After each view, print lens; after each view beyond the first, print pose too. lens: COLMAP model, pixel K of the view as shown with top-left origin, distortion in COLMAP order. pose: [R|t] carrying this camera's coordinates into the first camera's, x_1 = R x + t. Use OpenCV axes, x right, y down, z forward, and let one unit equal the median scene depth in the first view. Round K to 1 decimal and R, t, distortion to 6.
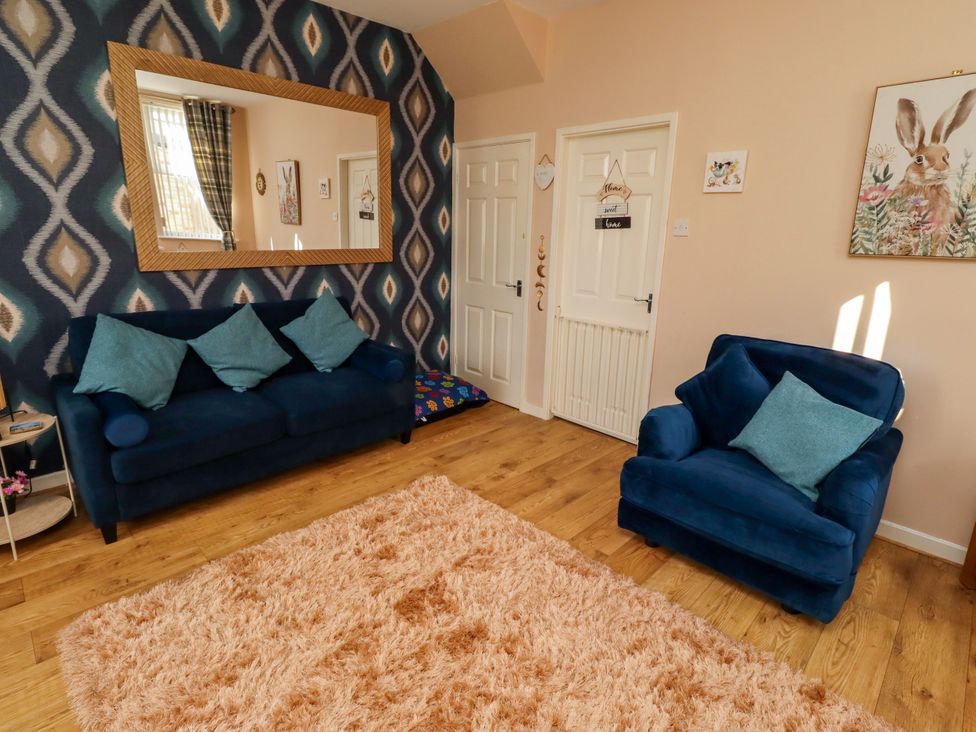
lens RADIAL K [[508.1, 0, 494.0], [0, 508.1, 352.0], [0, 0, 1]] dist [0.005003, -0.000953]
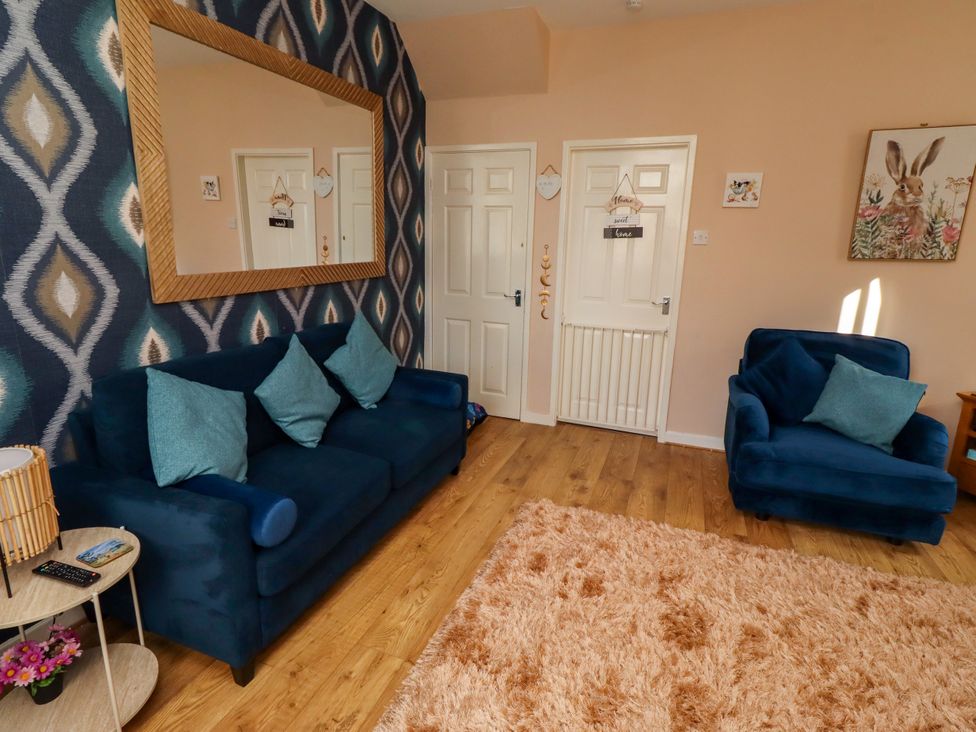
lens RADIAL K [[508.1, 0, 494.0], [0, 508.1, 352.0], [0, 0, 1]] dist [0.005003, -0.000953]
pose [[0.914695, -0.095109, 0.392794, -0.487807], [0.097840, 0.995116, 0.013114, -0.047703], [-0.392123, 0.026436, 0.919533, 0.138763]]
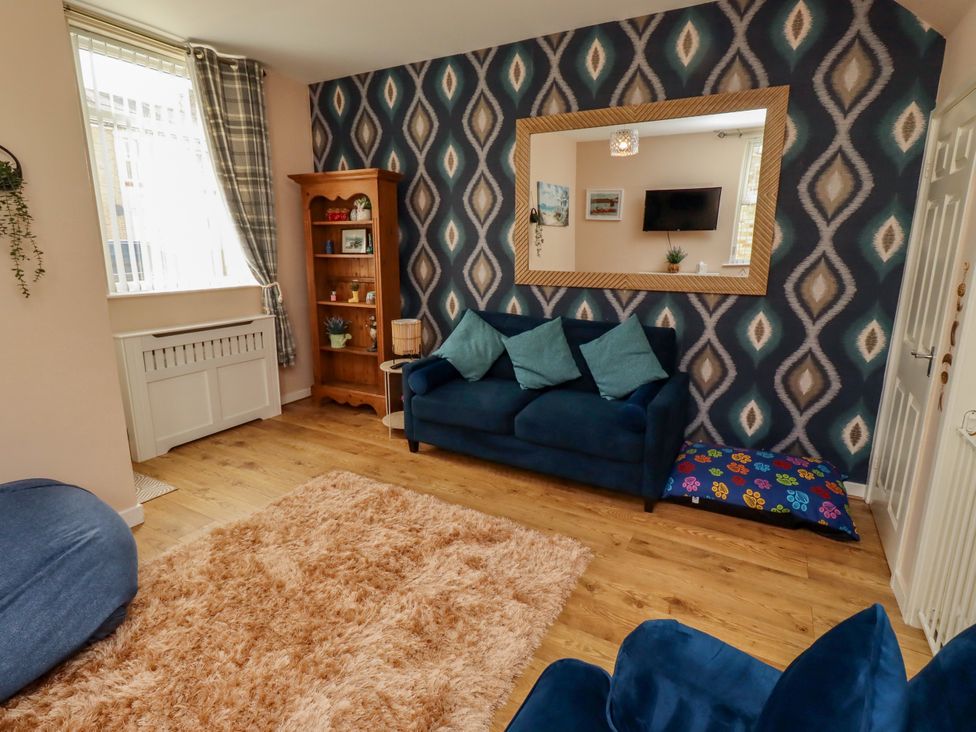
lens RADIAL K [[509.2, 0, 499.0], [0, 509.2, 350.4], [0, 0, 1]] dist [0.002773, -0.001697]
pose [[0.273480, 0.173215, -0.946153, 0.530451], [-0.232505, 0.966387, 0.109715, -0.112534], [0.933354, 0.189981, 0.304561, 0.520973]]
